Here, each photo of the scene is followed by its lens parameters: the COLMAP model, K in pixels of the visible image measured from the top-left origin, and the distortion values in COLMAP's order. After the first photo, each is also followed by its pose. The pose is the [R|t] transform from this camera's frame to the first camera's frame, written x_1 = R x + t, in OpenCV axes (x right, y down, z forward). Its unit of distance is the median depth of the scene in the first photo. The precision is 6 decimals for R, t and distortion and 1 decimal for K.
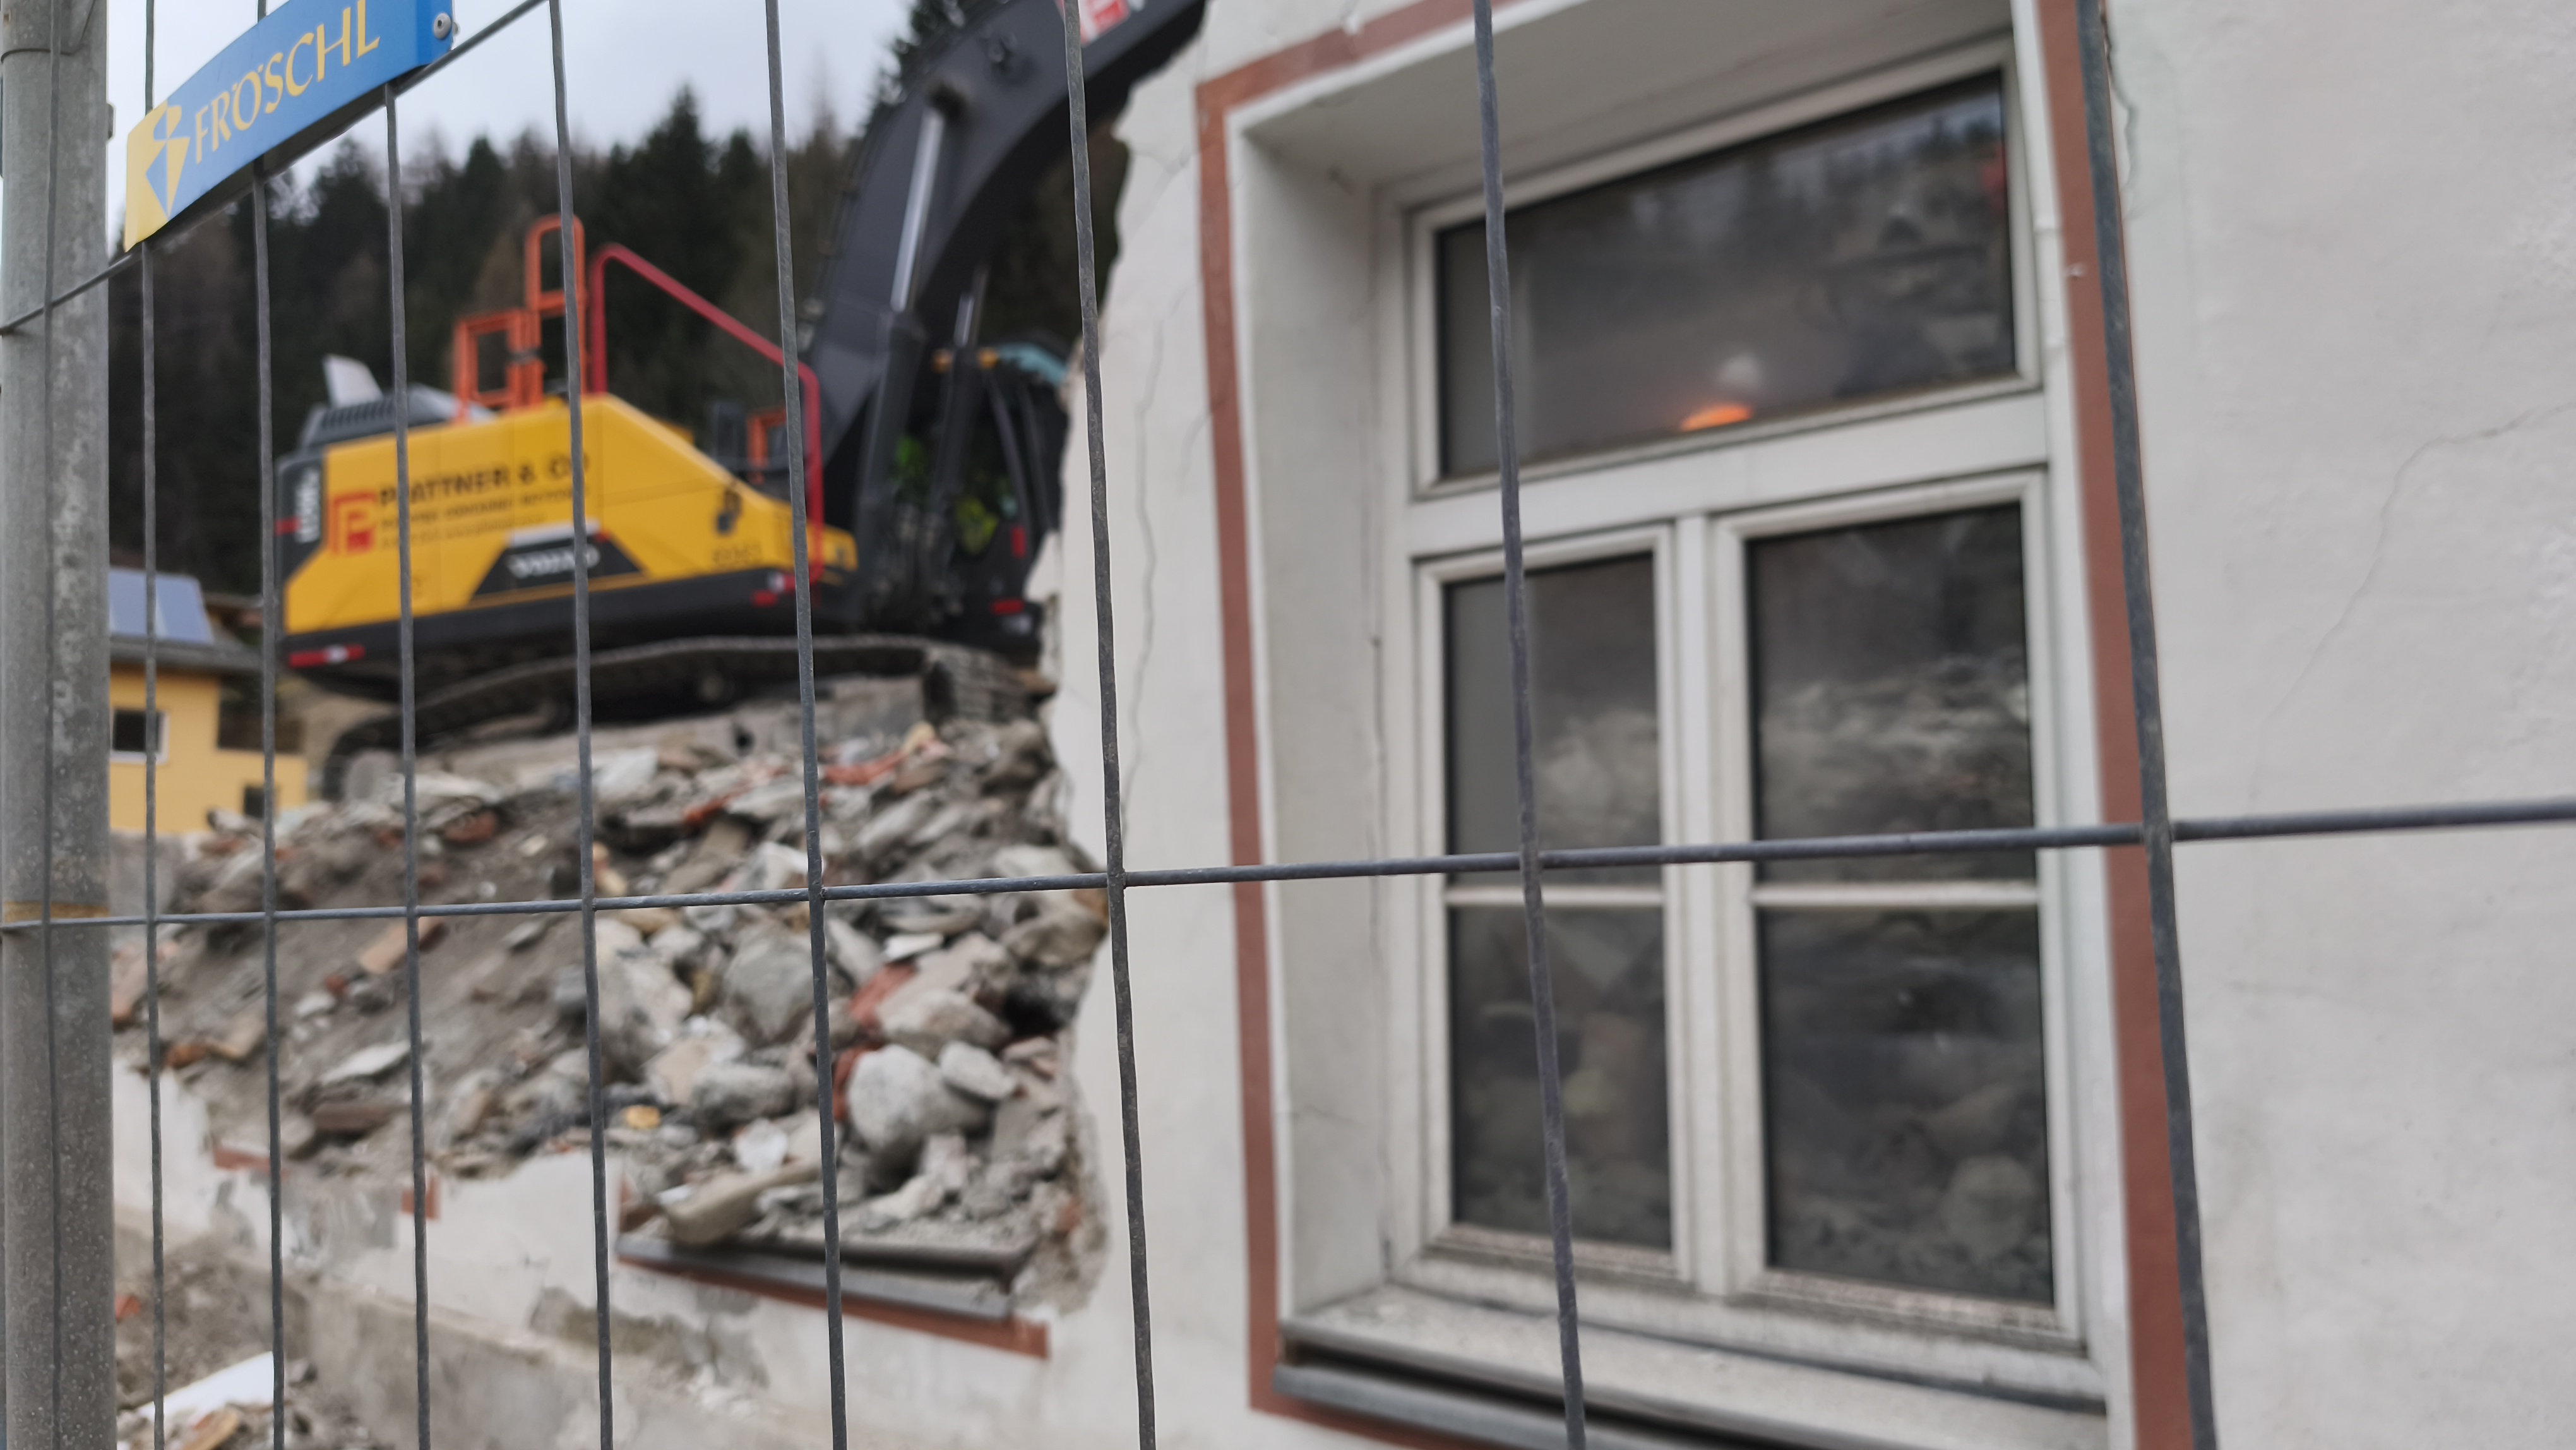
lens RADIAL K [[1770.8, 0, 1278.3], [0, 1770.8, 740.4], [0, 0, 1]] dist [0.003826, 0.002144]
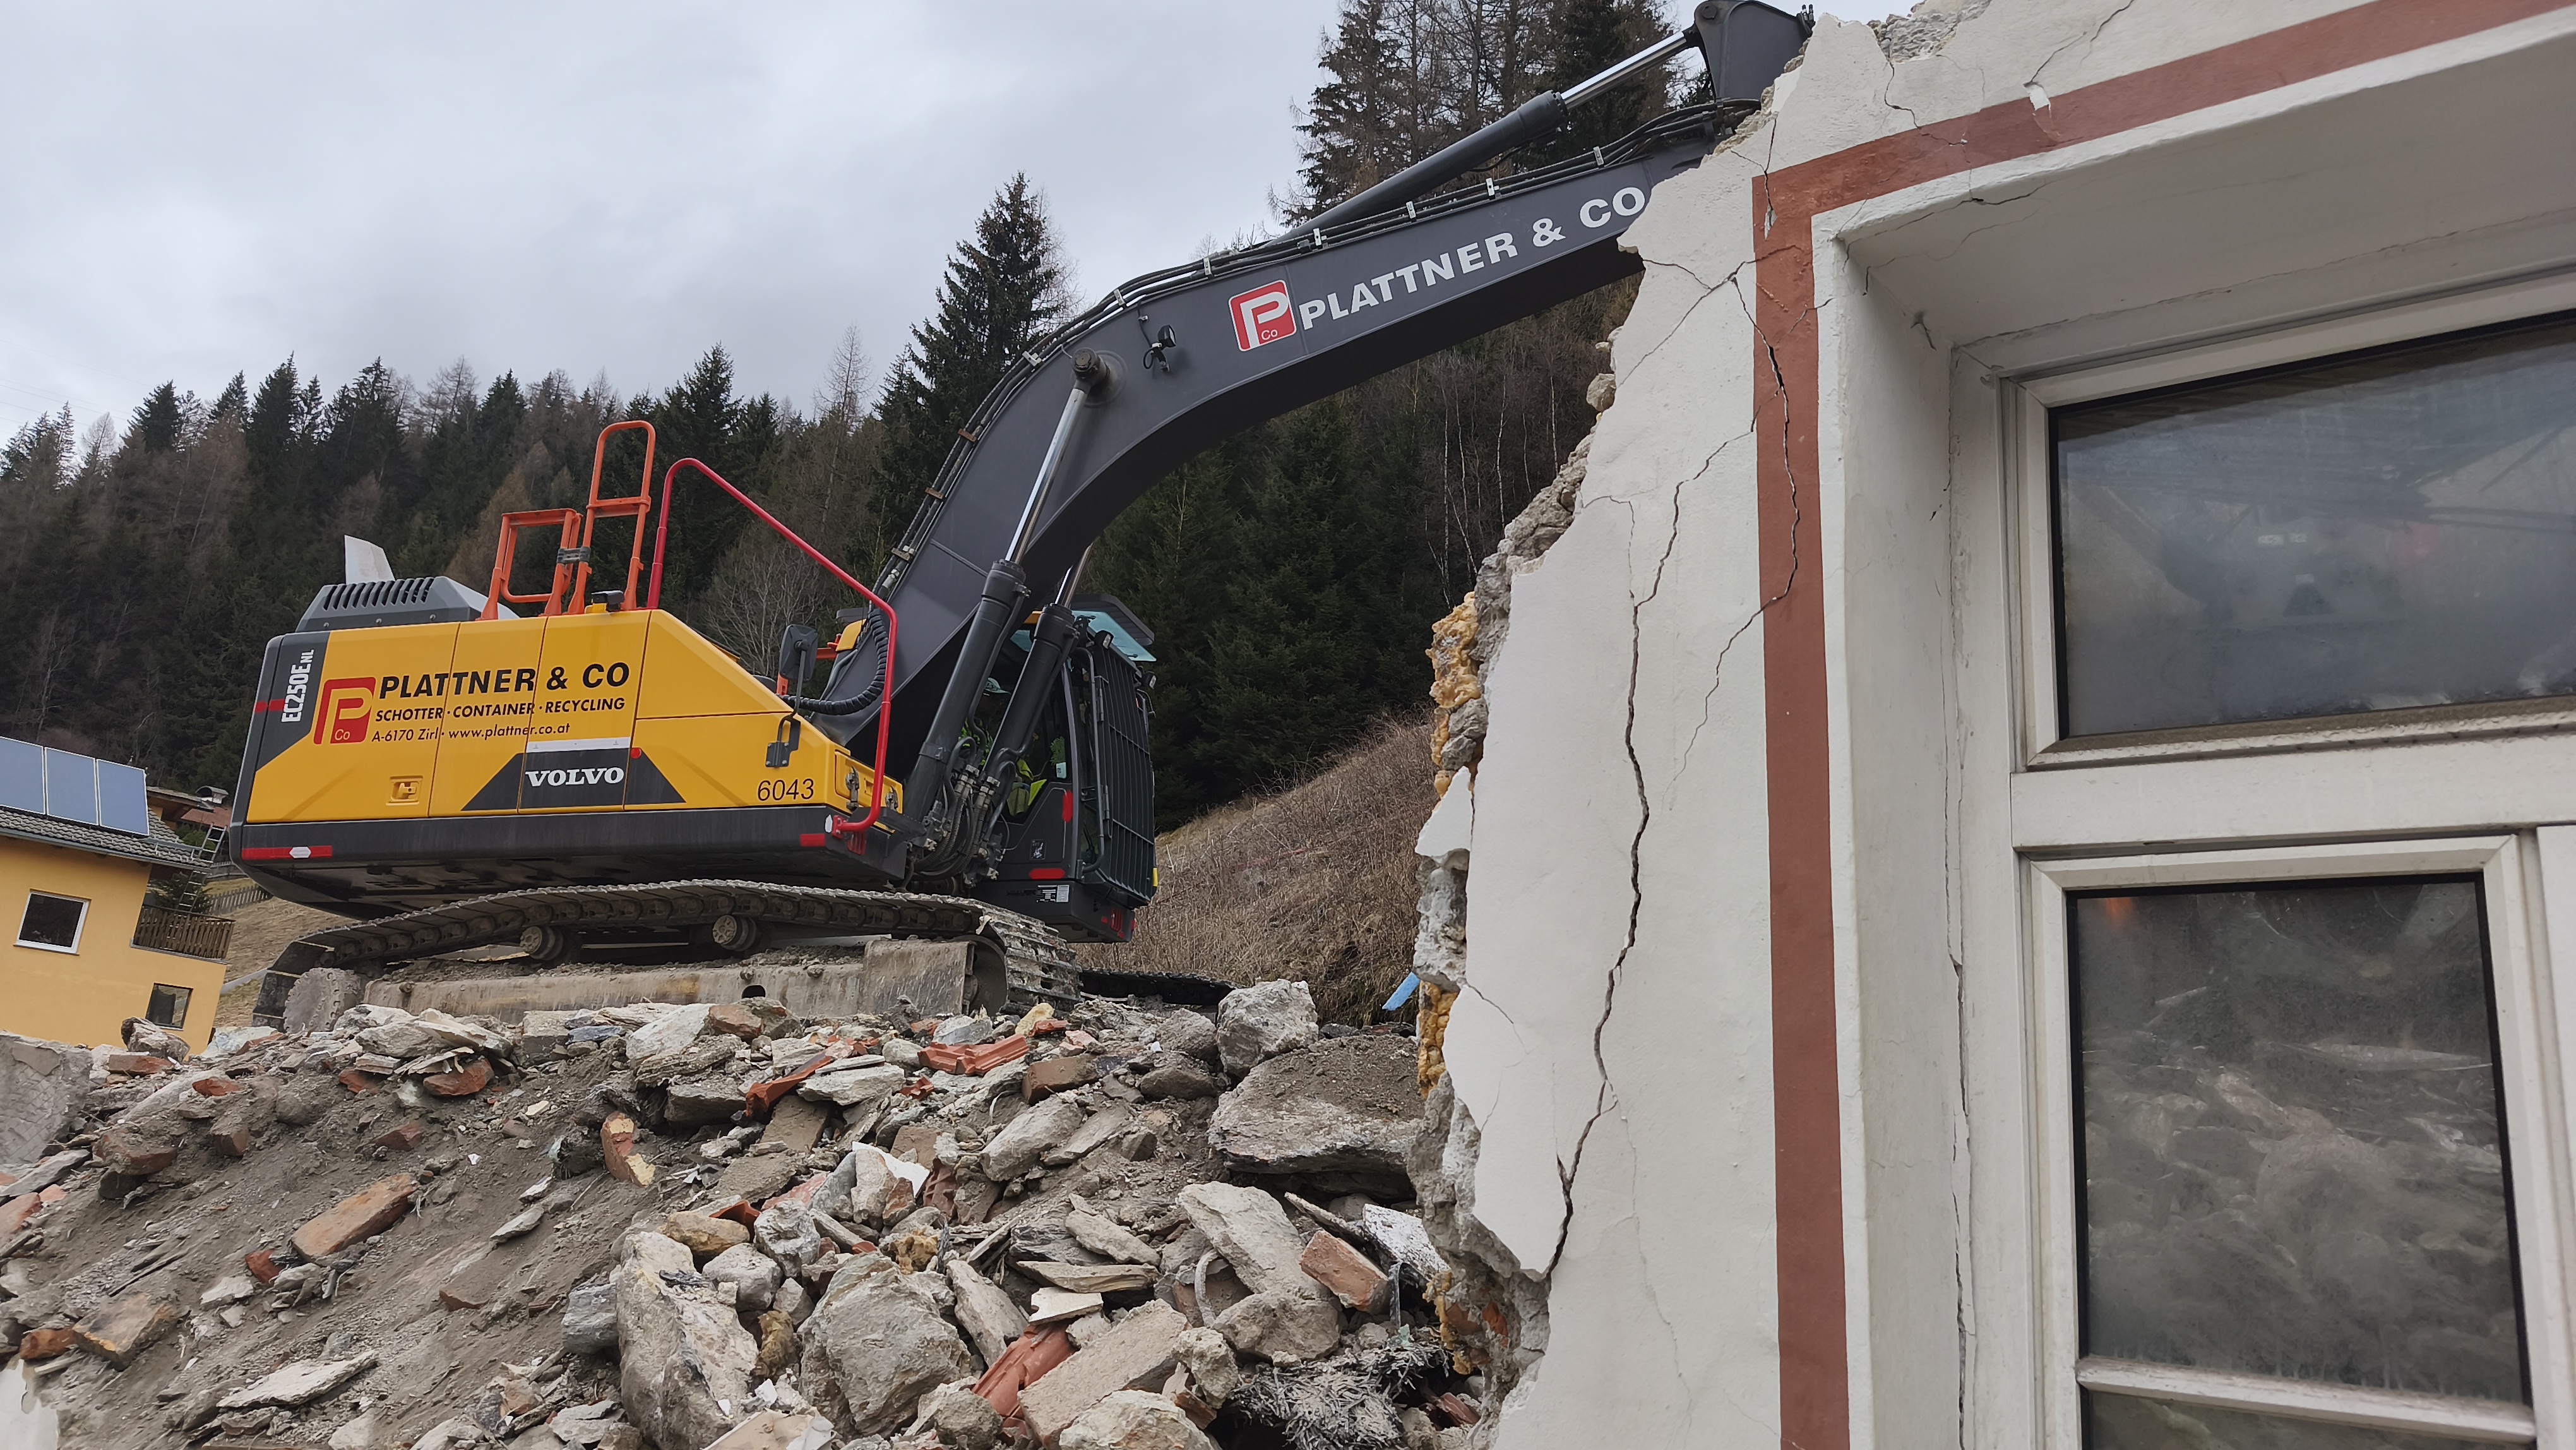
lens RADIAL K [[1770.8, 0, 1294.8], [0, 1770.8, 745.5], [0, 0, 1]] dist [0.003826, 0.002144]
pose [[0.994436, 0.102191, 0.025559, -0.120255], [-0.096446, 0.980850, -0.169210, 0.000695], [-0.042362, 0.165803, 0.985249, 0.169625]]
